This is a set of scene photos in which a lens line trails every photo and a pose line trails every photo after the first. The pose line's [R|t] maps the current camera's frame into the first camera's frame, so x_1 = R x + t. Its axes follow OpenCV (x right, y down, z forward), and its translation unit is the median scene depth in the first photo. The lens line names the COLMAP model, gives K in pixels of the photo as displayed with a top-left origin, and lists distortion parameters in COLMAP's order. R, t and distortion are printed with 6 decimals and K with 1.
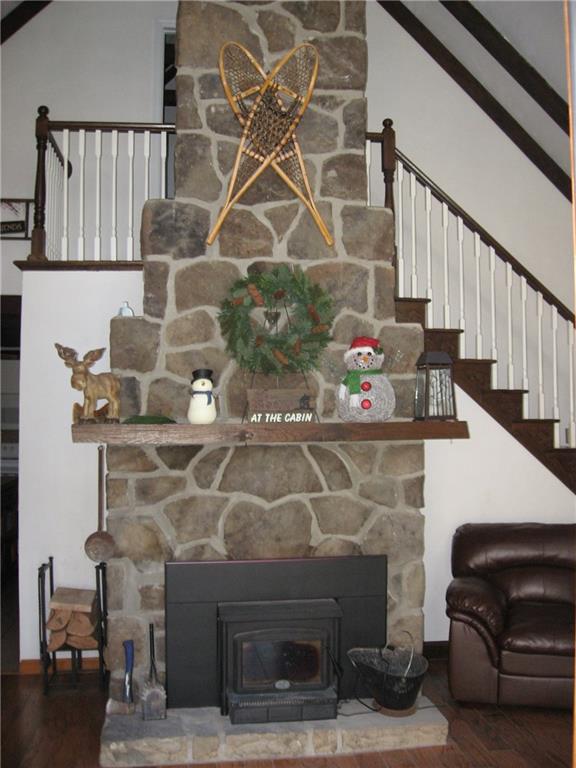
lens RADIAL K [[794.2, 0, 286.6], [0, 794.2, 381.5], [0, 0, 1]] dist [-0.117356, 0.000000]
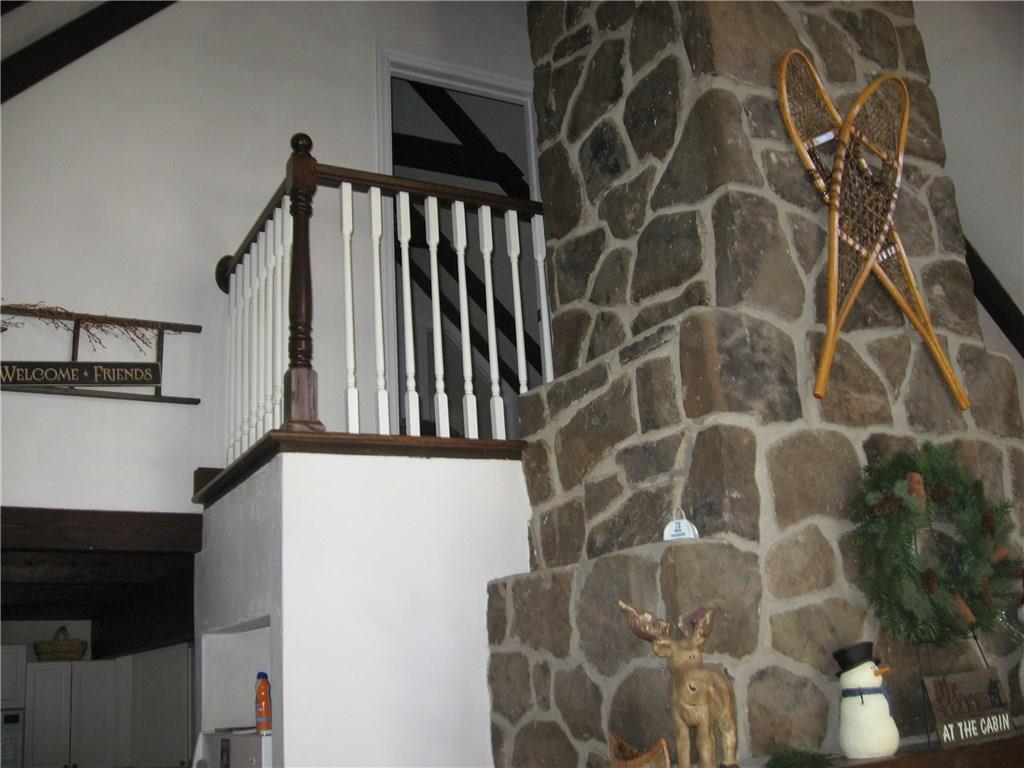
lens RADIAL K [[1059.0, 0, 515.2], [0, 1059.0, 391.6], [0, 0, 1]] dist [-0.117356, 0.000000]
pose [[0.929973, 0.040965, 0.365337, -0.528743], [0.050213, 0.970305, -0.236616, -0.024213], [-0.364181, 0.238391, 0.900301, 0.448390]]
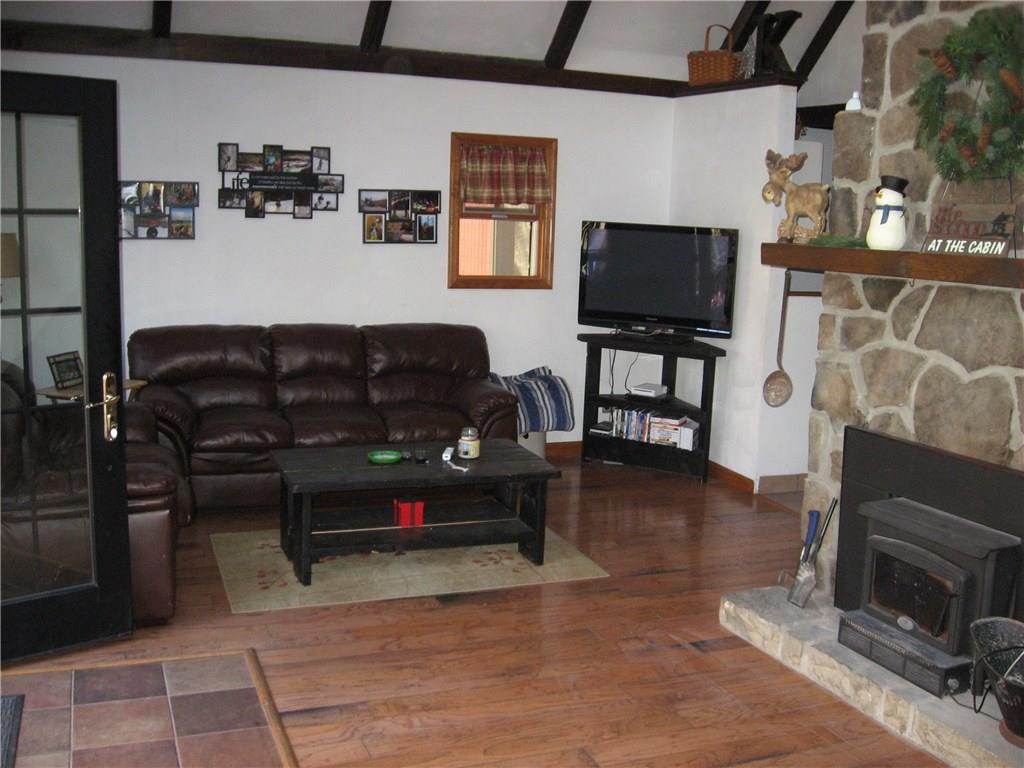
lens RADIAL K [[1059.0, 0, 511.8], [0, 1059.0, 386.6], [0, 0, 1]] dist [-0.117356, 0.000000]
pose [[0.253477, 0.159363, -0.954124, 0.730275], [-0.000200, 0.986345, 0.164691, 0.018419], [0.967341, -0.041554, 0.250048, 0.400522]]
